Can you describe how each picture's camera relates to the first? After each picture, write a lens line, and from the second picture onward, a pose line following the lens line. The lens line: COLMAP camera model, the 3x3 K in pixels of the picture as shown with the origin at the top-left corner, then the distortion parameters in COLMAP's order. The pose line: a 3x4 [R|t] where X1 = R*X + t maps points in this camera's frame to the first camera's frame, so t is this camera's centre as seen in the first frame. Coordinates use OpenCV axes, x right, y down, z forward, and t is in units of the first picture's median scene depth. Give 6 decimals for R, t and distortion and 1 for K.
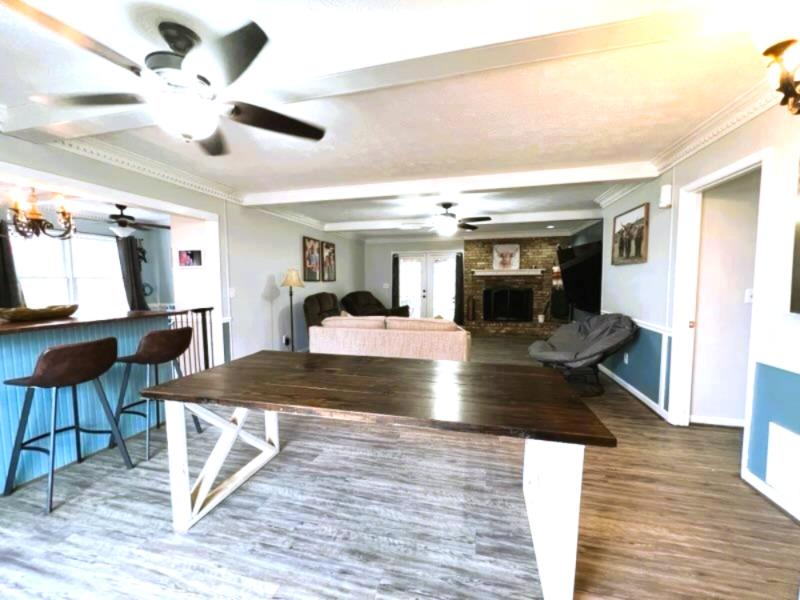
lens RADIAL K [[317.7, 0, 404.1], [0, 317.7, 302.0], [0, 0, 1]] dist [-0.001722, -0.000091]
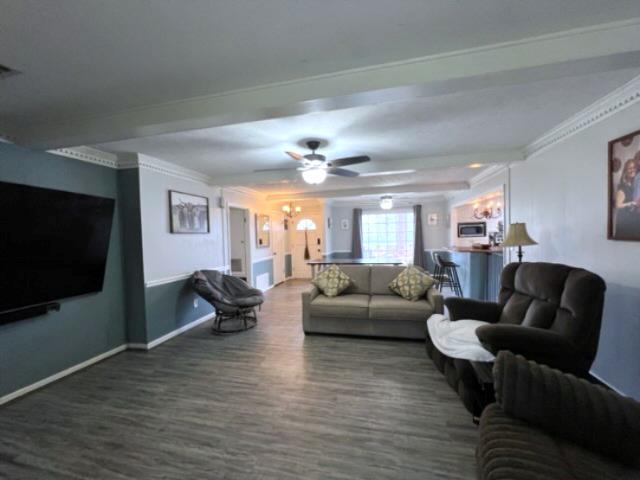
lens RADIAL K [[254.1, 0, 323.3], [0, 254.1, 241.6], [0, 0, 1]] dist [-0.001722, -0.000091]
pose [[-0.999399, 0.032516, -0.011987, 0.082366], [0.031223, 0.994928, 0.095622, -0.086866], [0.015035, 0.095190, -0.995346, 1.057315]]
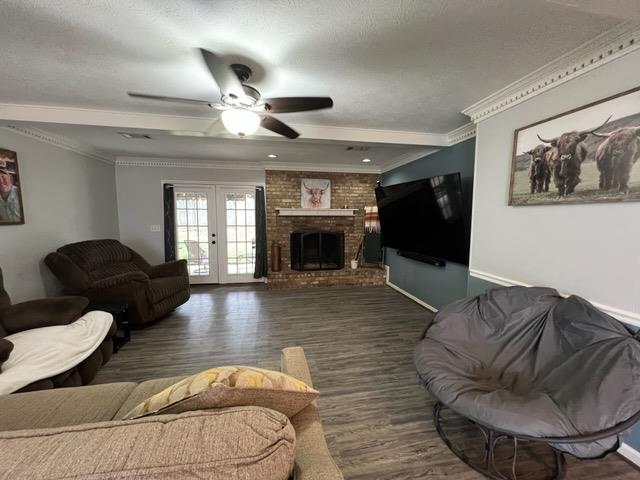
lens RADIAL K [[254.1, 0, 323.3], [0, 254.1, 241.6], [0, 0, 1]] dist [-0.001722, -0.000091]
pose [[0.907281, -0.032397, 0.419275, 0.052733], [0.020113, 0.999230, 0.033686, -0.038372], [-0.420043, -0.022129, 0.907234, 0.387465]]
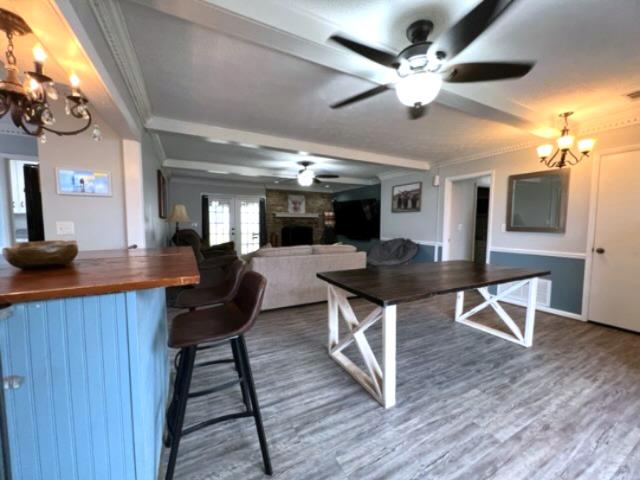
lens RADIAL K [[254.1, 0, 323.3], [0, 254.1, 241.6], [0, 0, 1]] dist [-0.001722, -0.000091]
pose [[0.746739, -0.036936, 0.664091, -0.351125], [0.033471, 0.999279, 0.017942, 0.007111], [-0.664275, 0.008829, 0.747436, 0.093596]]
